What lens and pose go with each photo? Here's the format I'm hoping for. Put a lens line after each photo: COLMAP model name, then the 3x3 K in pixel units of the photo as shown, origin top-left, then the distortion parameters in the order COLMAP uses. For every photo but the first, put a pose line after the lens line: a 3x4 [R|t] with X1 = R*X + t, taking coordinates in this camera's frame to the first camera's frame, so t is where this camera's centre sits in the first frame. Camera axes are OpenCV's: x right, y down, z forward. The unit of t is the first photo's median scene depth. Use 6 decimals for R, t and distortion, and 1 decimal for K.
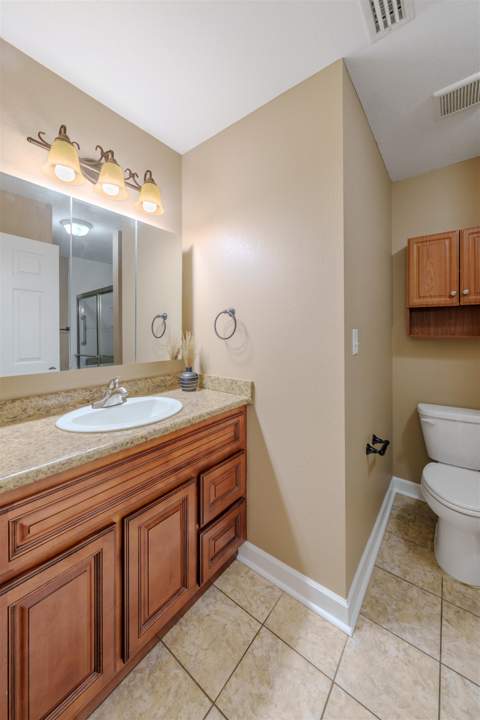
lens RADIAL K [[265.9, 0, 236.3], [0, 265.9, 332.0], [0, 0, 1]] dist [-0.000698, 0.000146]
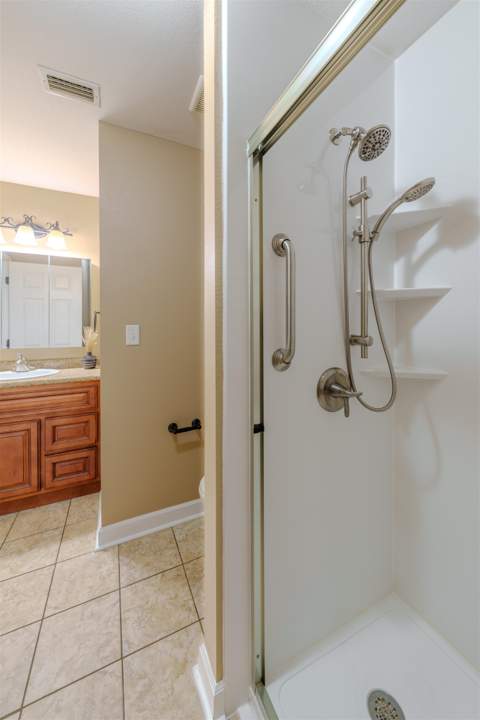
lens RADIAL K [[264.0, 0, 236.8], [0, 264.0, 323.0], [0, 0, 1]] dist [0.000326, -0.000015]
pose [[0.899457, -0.003444, -0.436996, 1.659094], [-0.002134, 0.999922, -0.012272, -0.019363], [0.437004, 0.011970, 0.899380, 0.078854]]
